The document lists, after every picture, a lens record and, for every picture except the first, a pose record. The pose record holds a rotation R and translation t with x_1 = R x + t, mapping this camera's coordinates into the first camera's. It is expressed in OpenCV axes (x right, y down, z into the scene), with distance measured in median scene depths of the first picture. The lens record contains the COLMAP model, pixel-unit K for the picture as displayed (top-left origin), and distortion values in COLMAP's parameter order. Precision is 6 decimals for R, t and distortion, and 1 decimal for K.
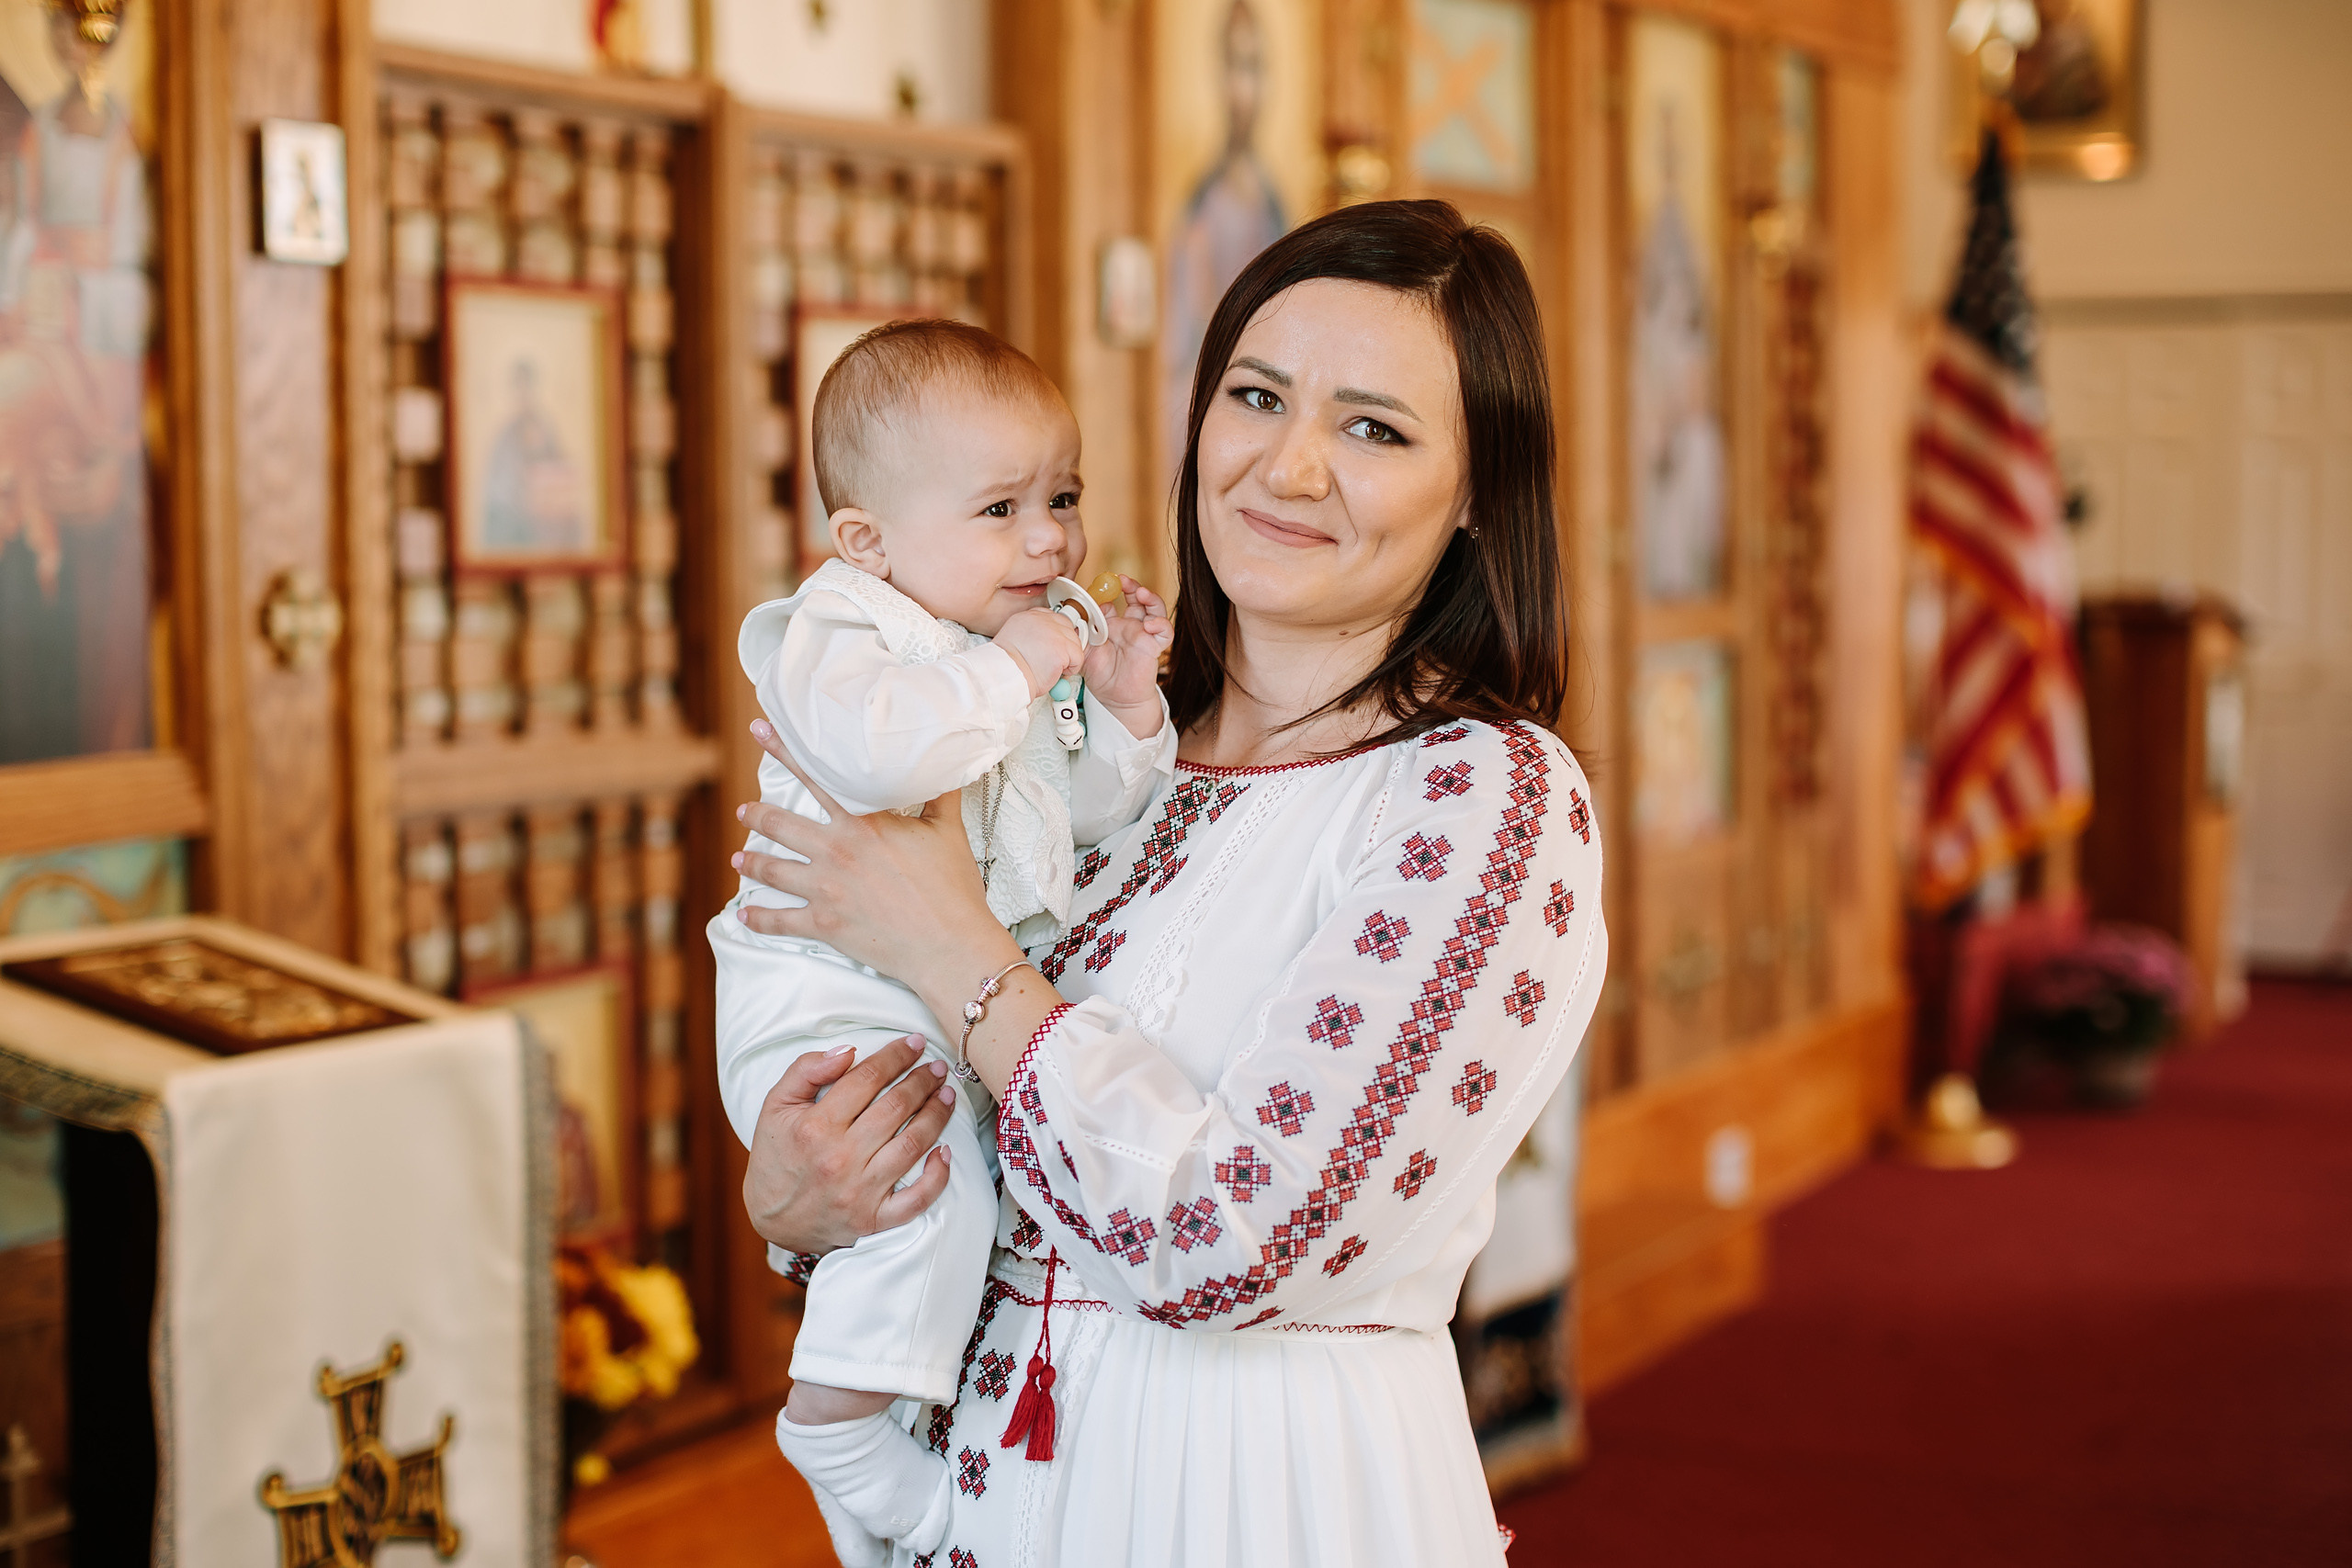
lens RADIAL K [[3953.7, 0, 1171.0], [0, 3953.7, 773.1], [0, 0, 1]] dist [-0.152894, 0.000000]
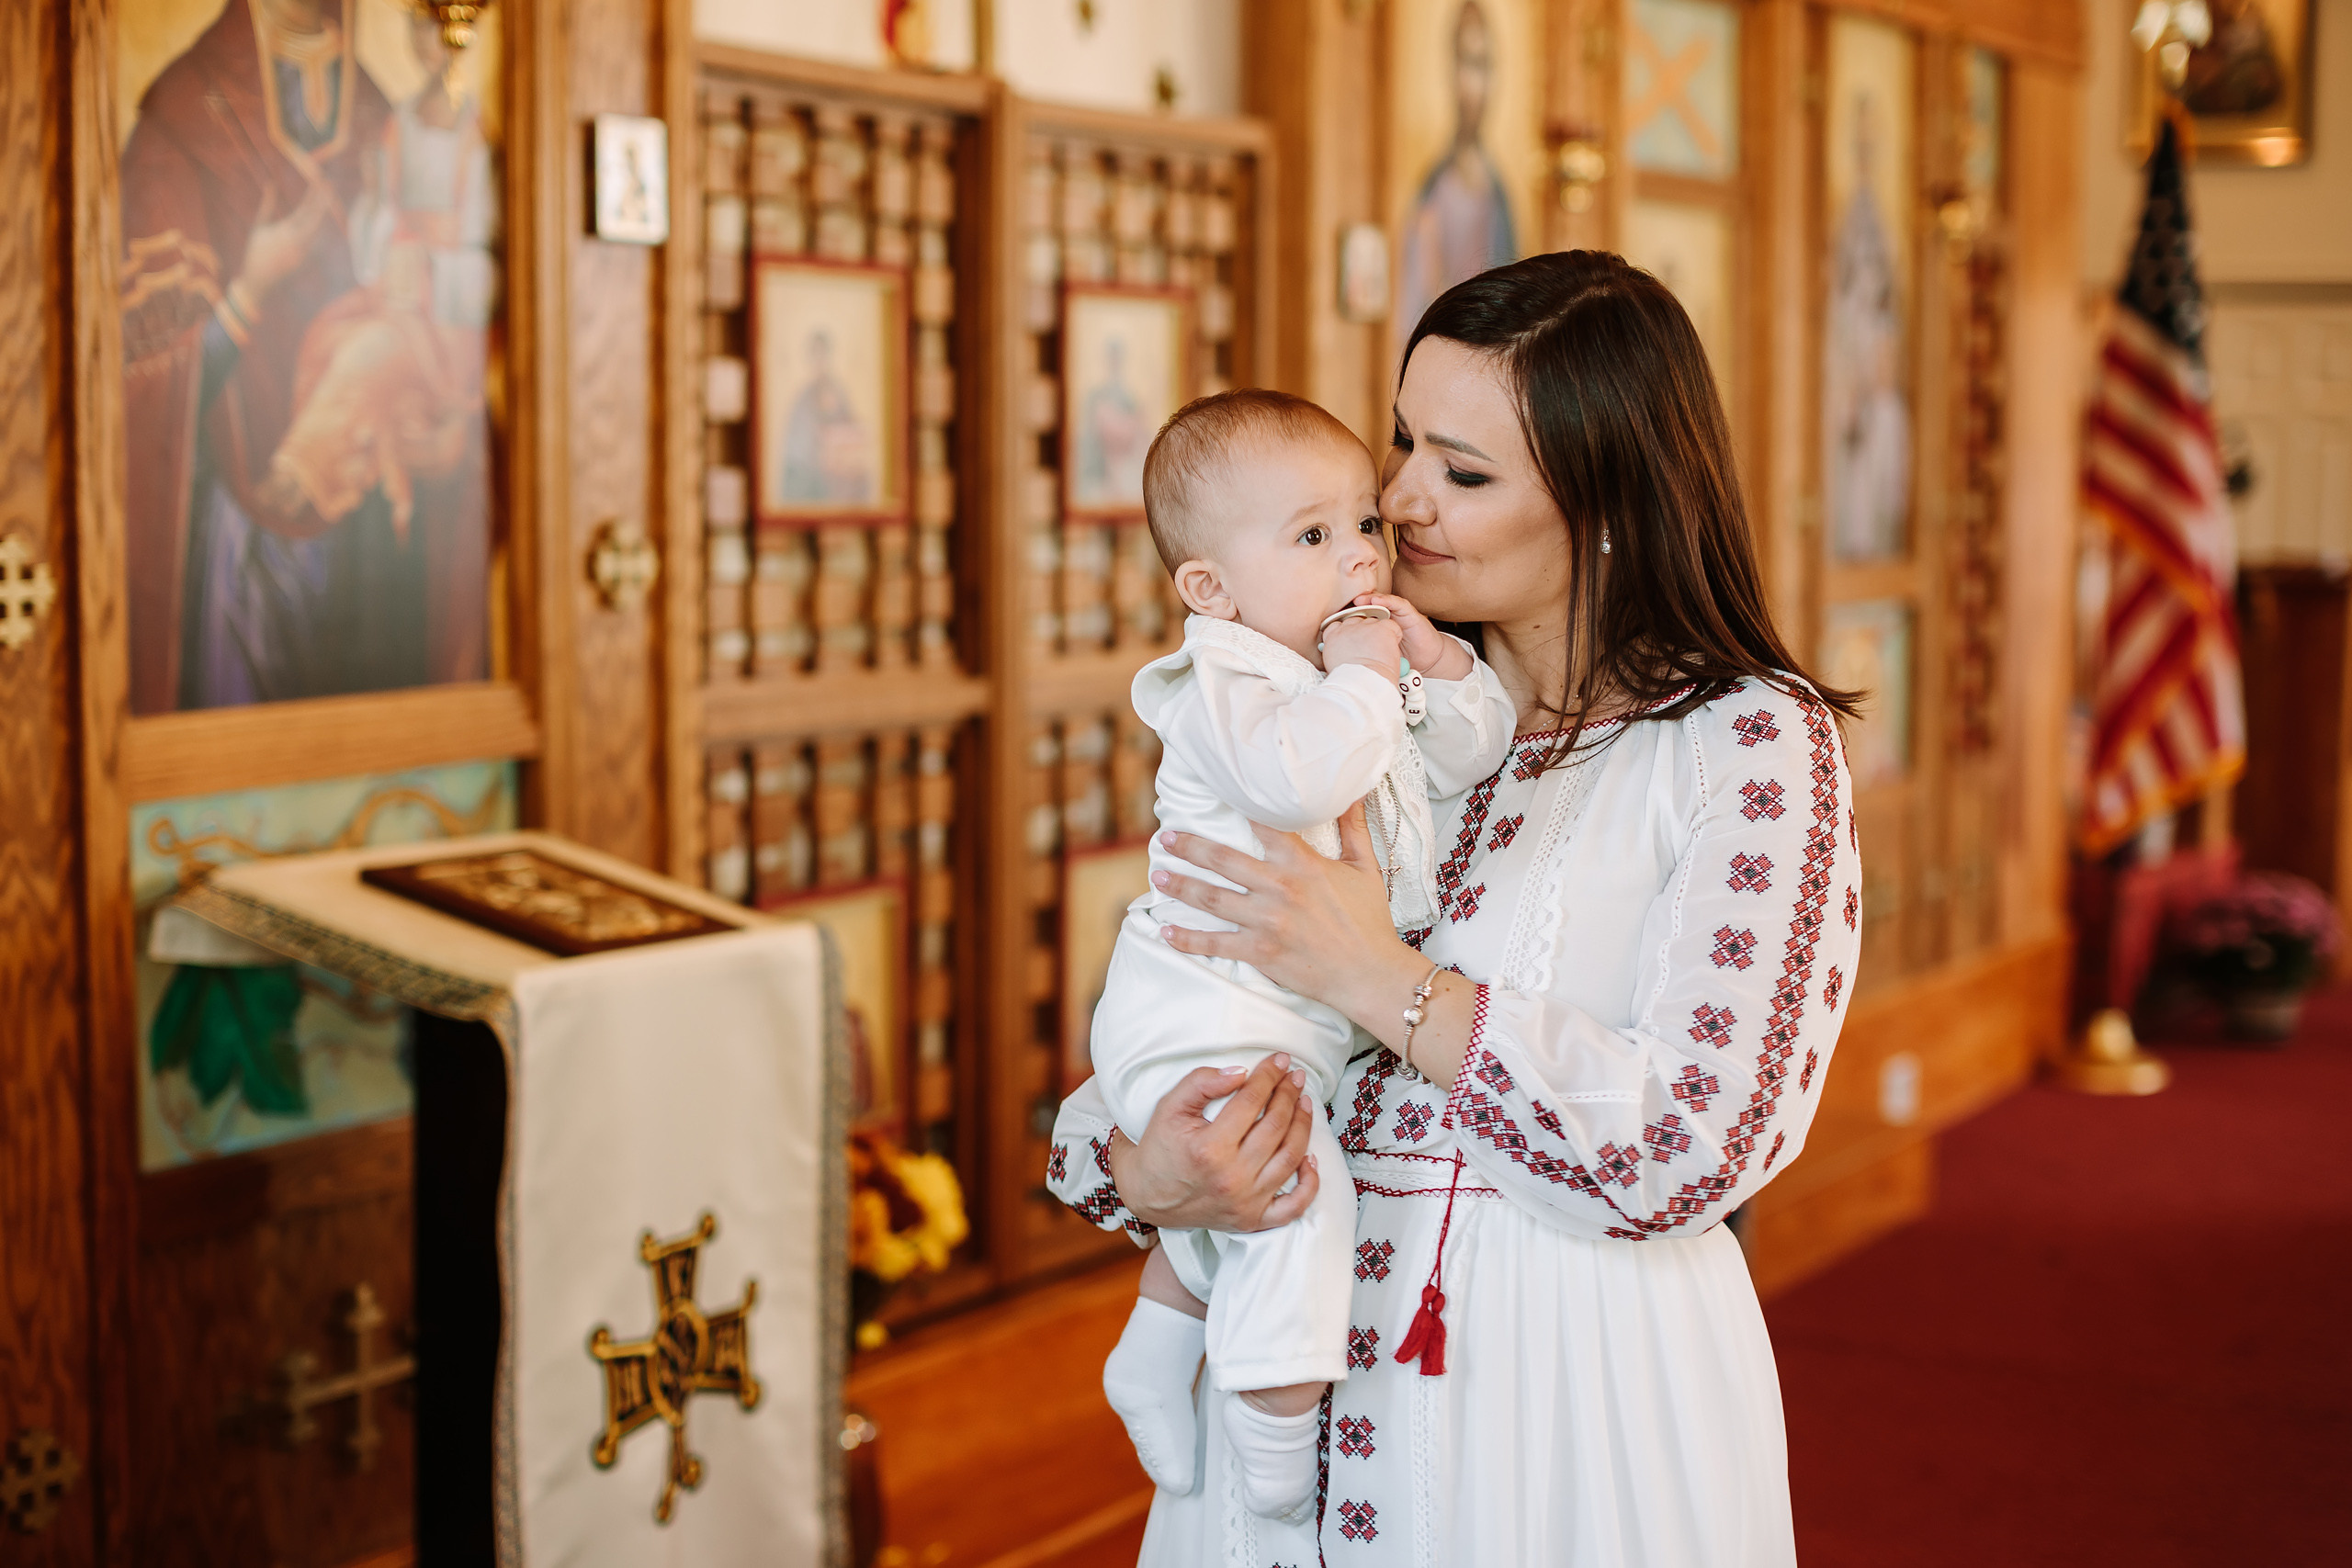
lens RADIAL K [[3781.9, 0, 1230.5], [0, 3781.9, 784.9], [0, 0, 1]] dist [-0.154338, 0.000000]
pose [[0.999155, 0.019647, -0.036104, -0.008905], [-0.018887, 0.999596, 0.021252, -0.002506], [0.036507, -0.020552, 0.999122, -0.050860]]
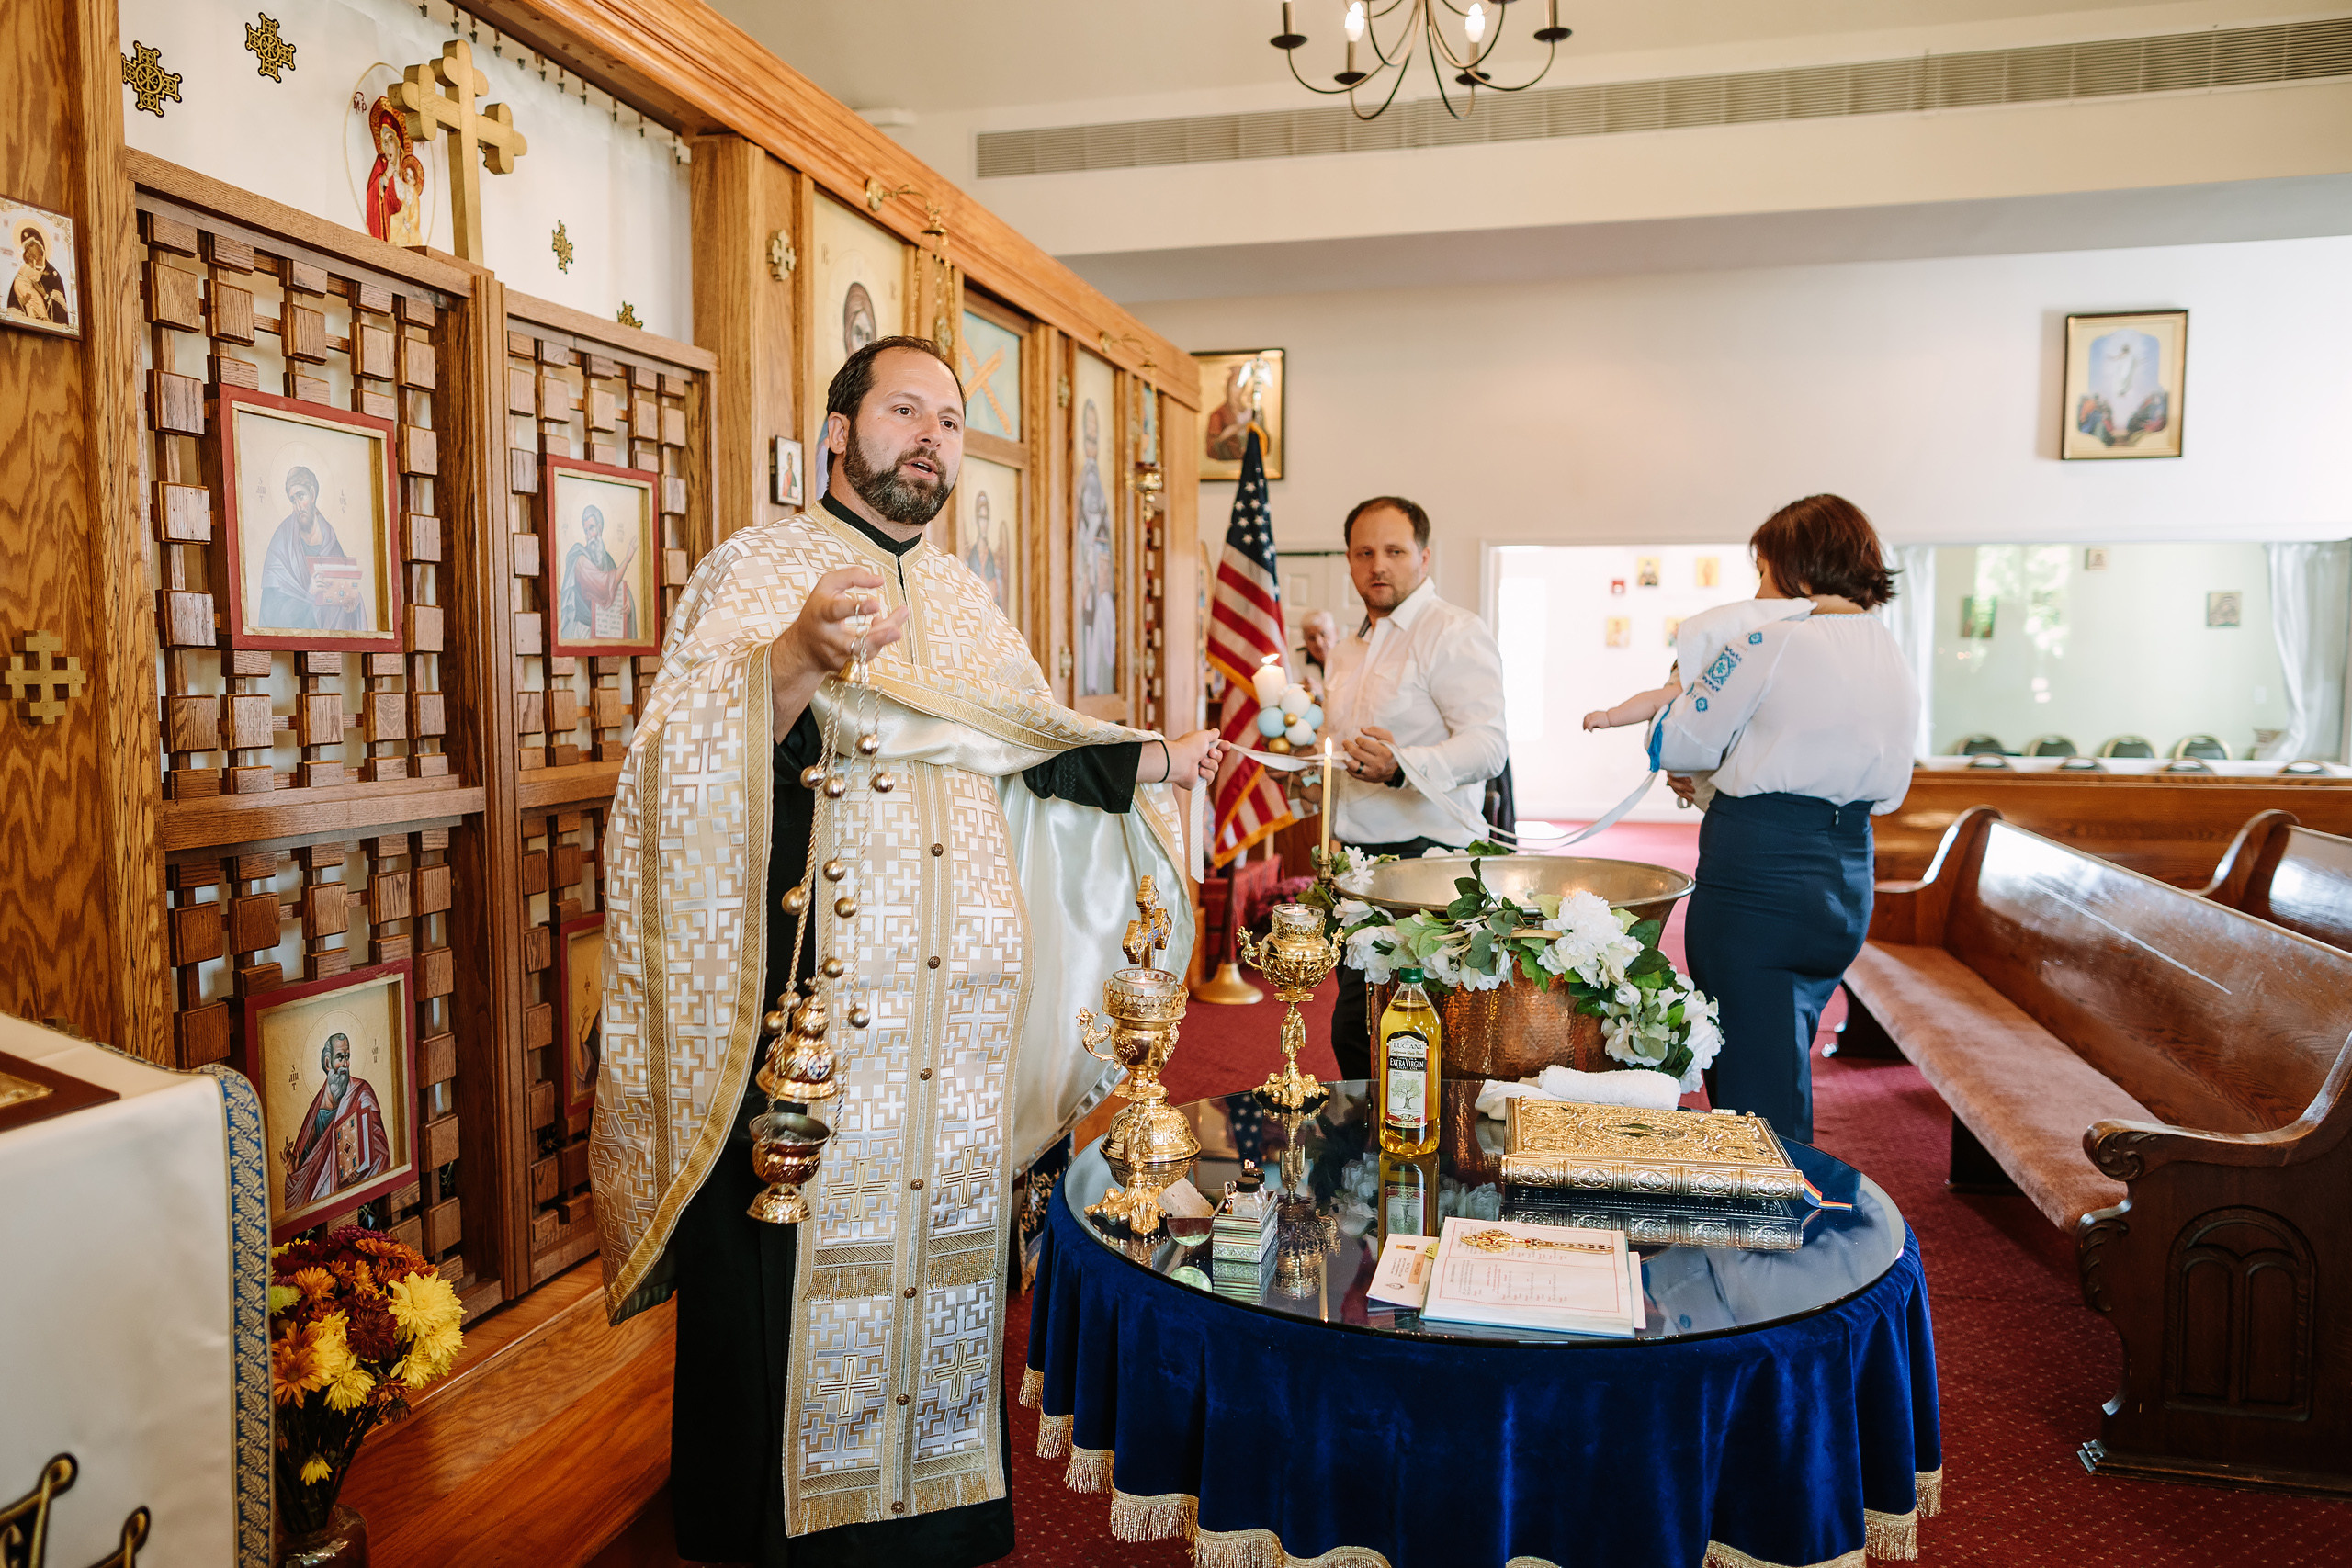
lens RADIAL K [[1736.2, 0, 1169.7], [0, 1736.2, 790.9], [0, 0, 1]] dist [-0.029614, 0.015106]
pose [[0.971942, -0.008194, 0.235078, -0.030882], [0.007494, 0.999964, 0.003871, -0.006991], [-0.235102, -0.002001, 0.971969, 0.411491]]
